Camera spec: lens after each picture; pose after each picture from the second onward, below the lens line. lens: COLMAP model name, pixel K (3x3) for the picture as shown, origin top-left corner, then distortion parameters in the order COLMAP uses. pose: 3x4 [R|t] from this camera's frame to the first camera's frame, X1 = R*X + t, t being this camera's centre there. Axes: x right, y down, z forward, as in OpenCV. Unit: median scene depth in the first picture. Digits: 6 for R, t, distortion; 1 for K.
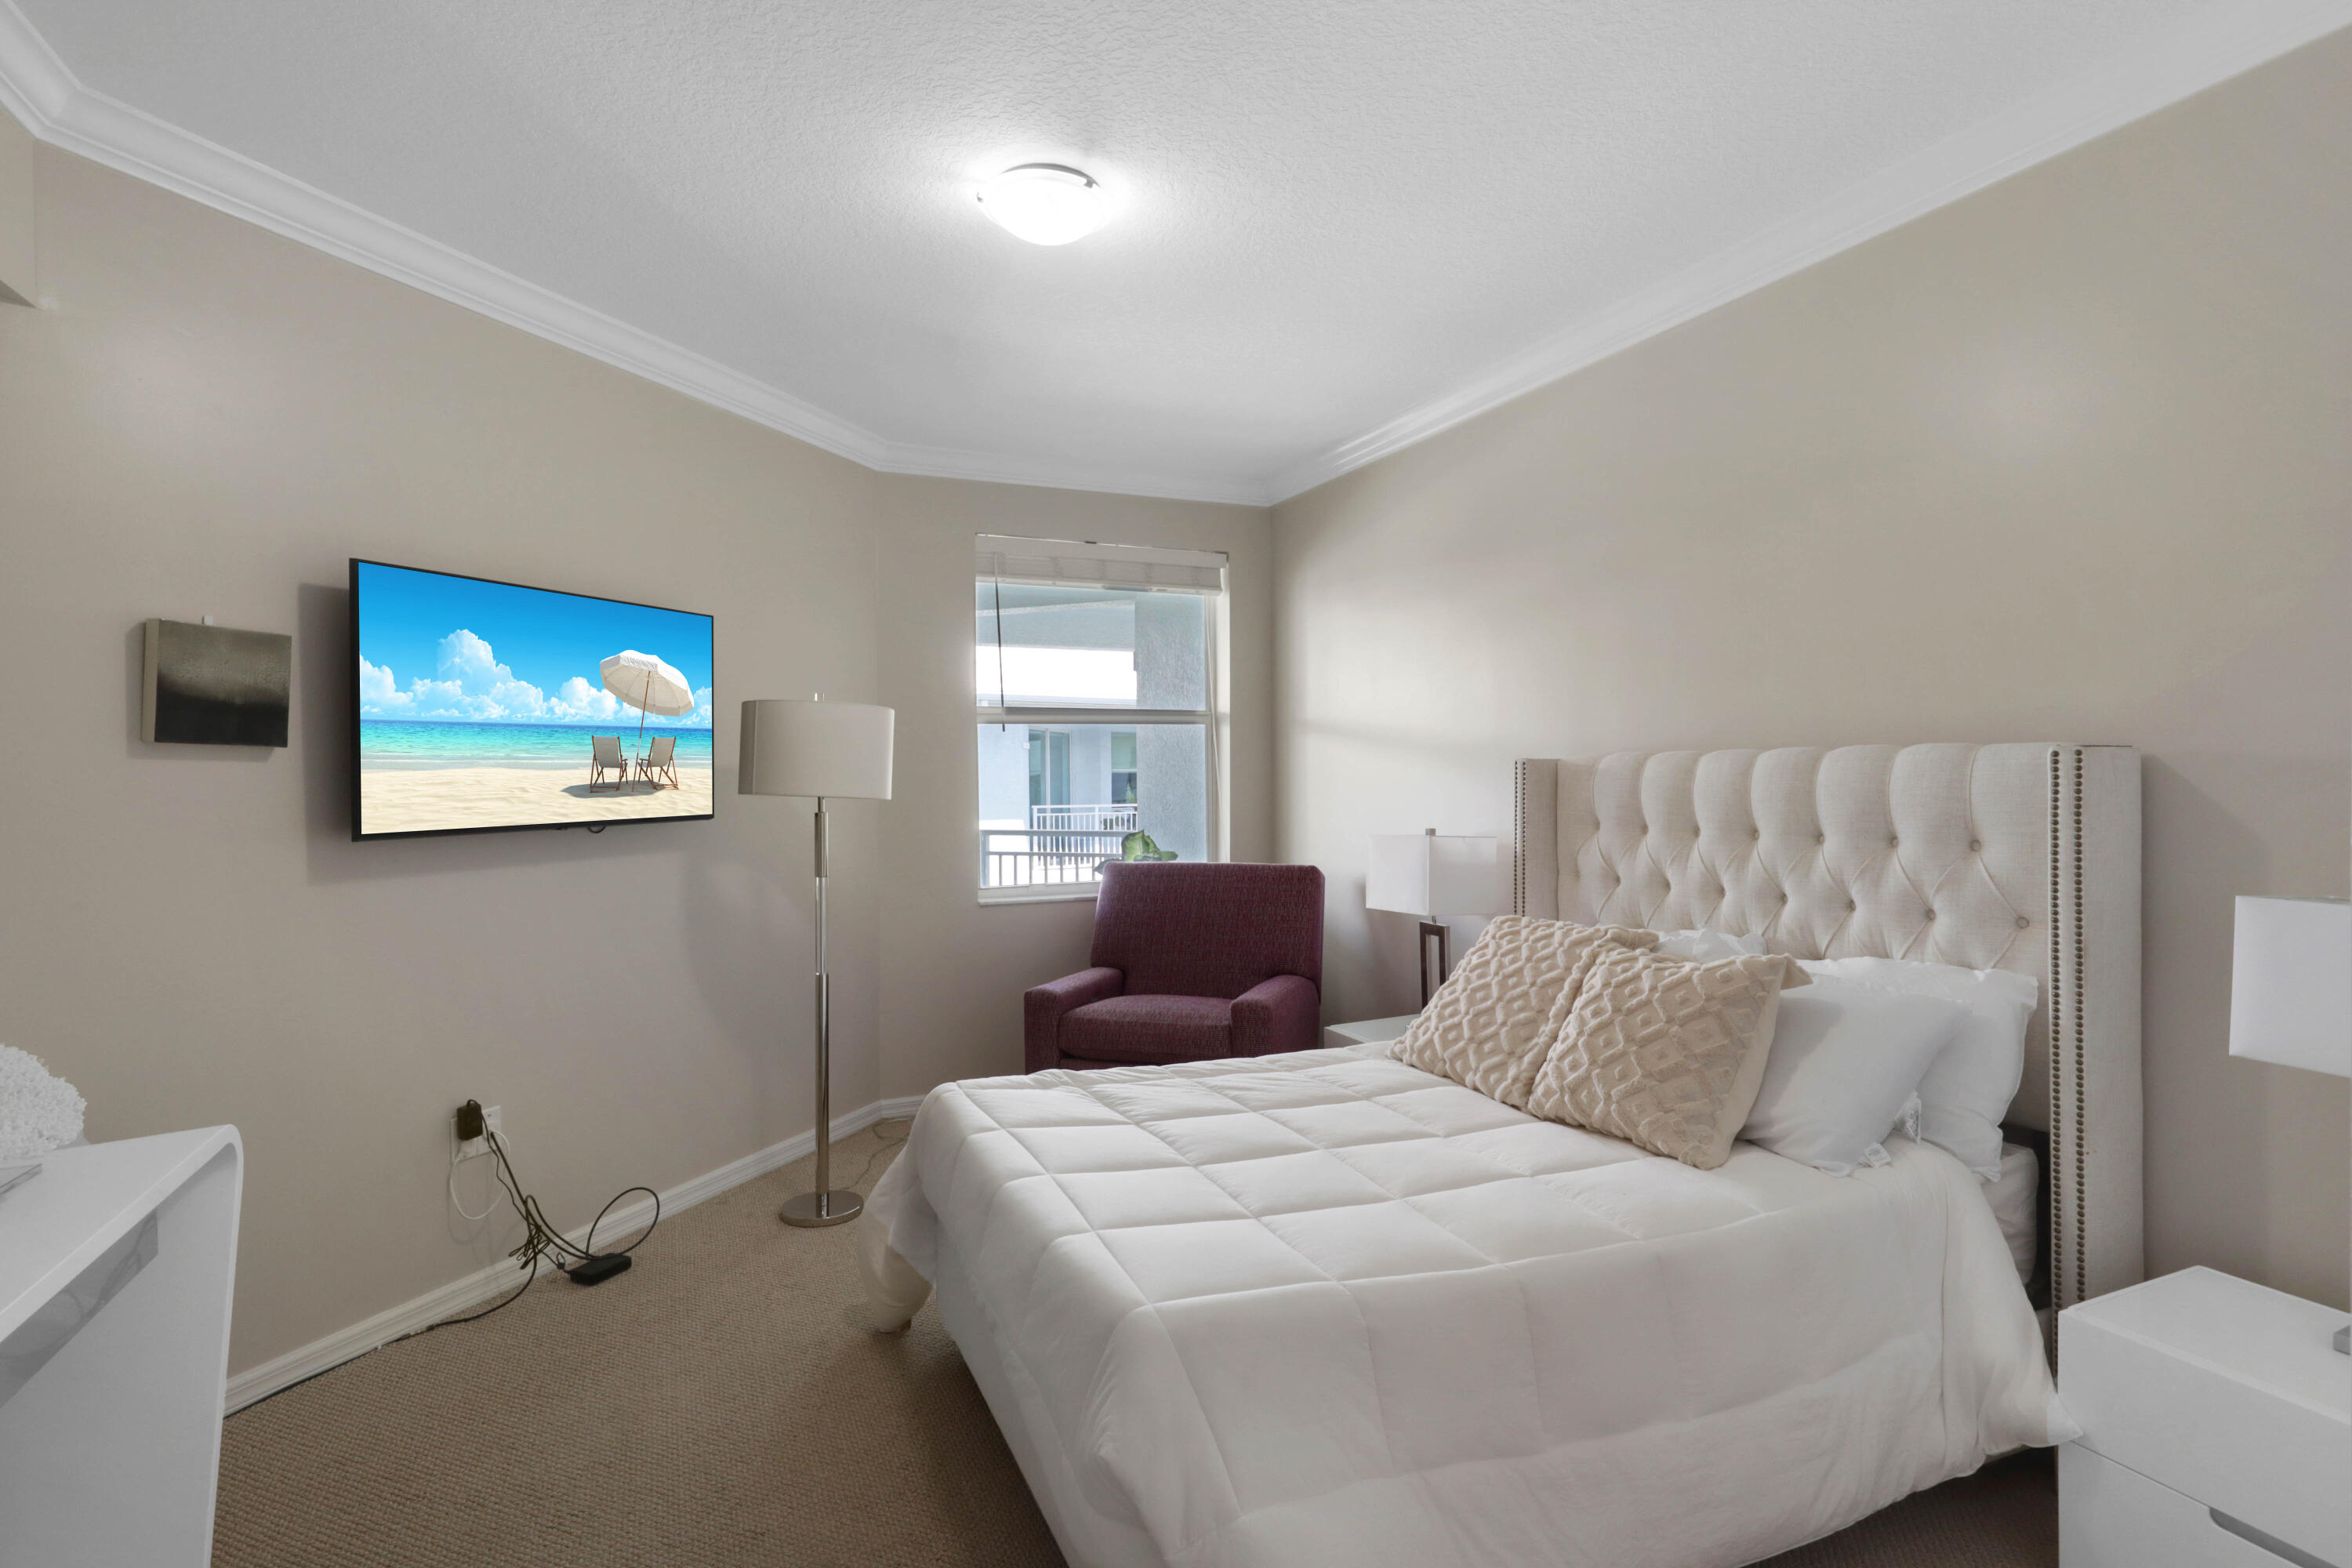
lens RADIAL K [[1176.6, 0, 1174.5], [0, 1176.6, 783.3], [0, 0, 1]] dist [-0.001171, 0.000867]
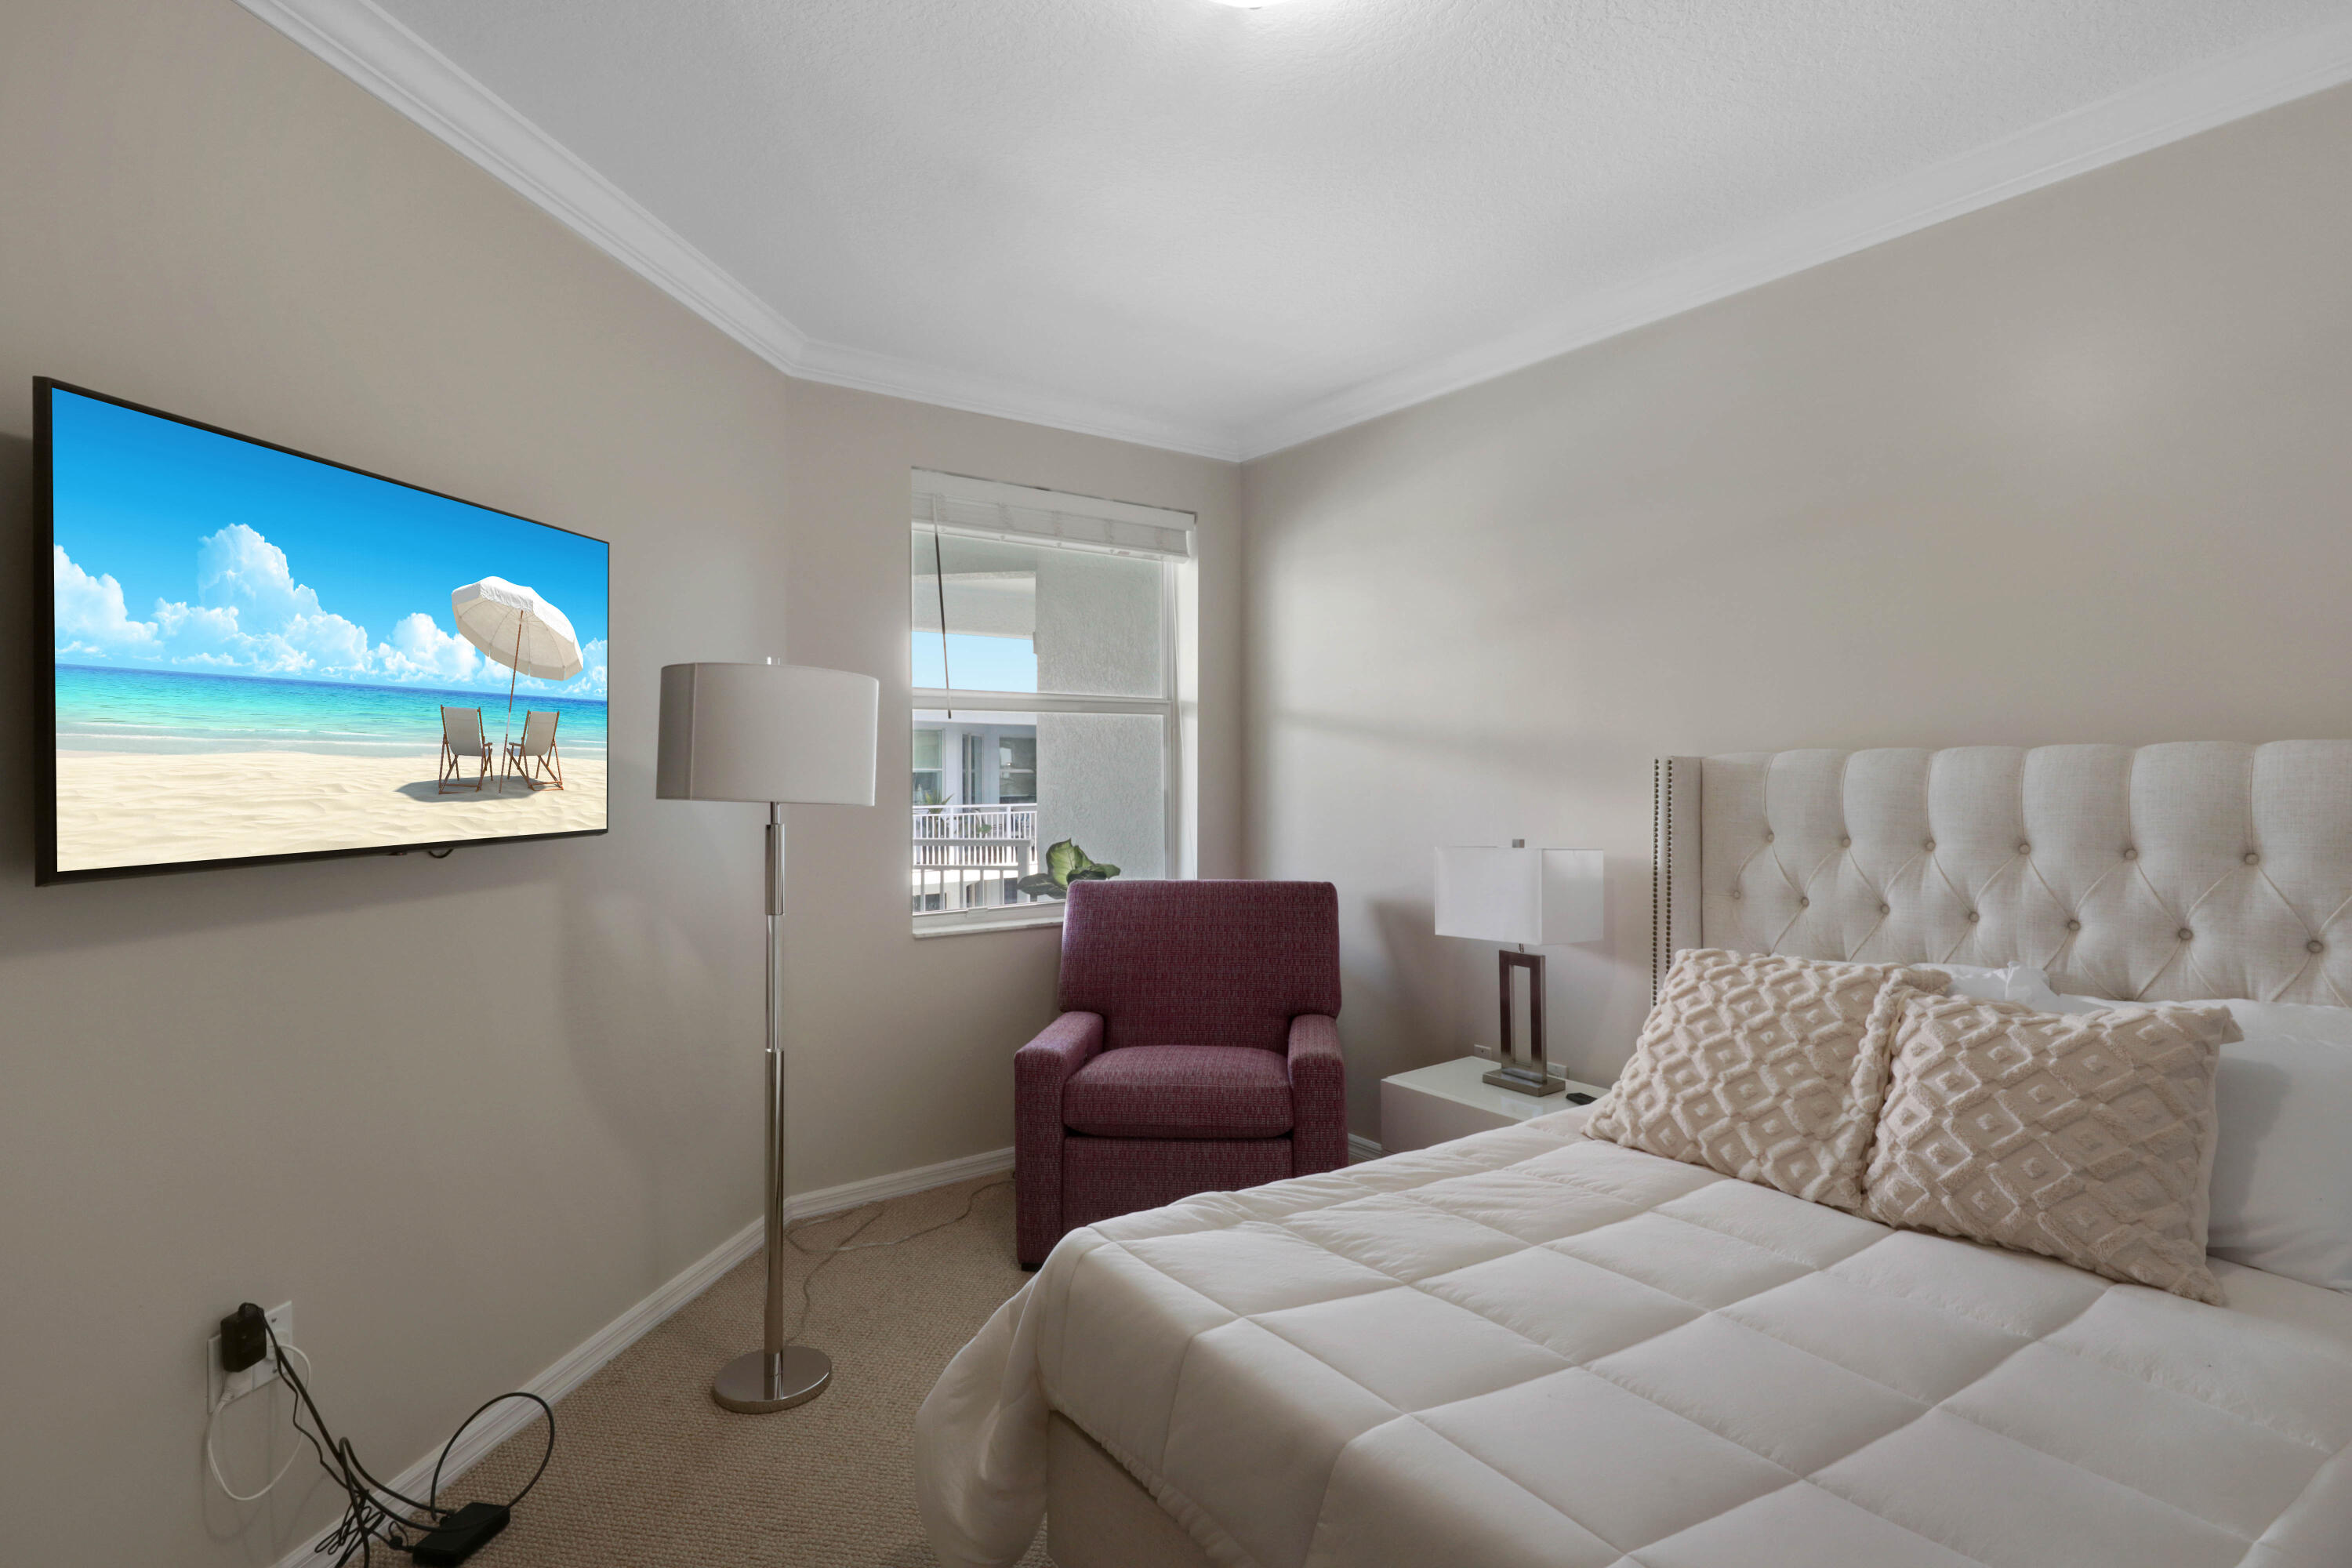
lens RADIAL K [[1176.6, 0, 1176.2], [0, 1176.6, 779.6], [0, 0, 1]] dist [-0.001171, 0.000867]
pose [[0.976563, 0.004784, 0.215179, -0.245102], [-0.003777, 0.999980, -0.005089, 0.001389], [-0.215199, 0.004157, 0.976561, 0.284858]]
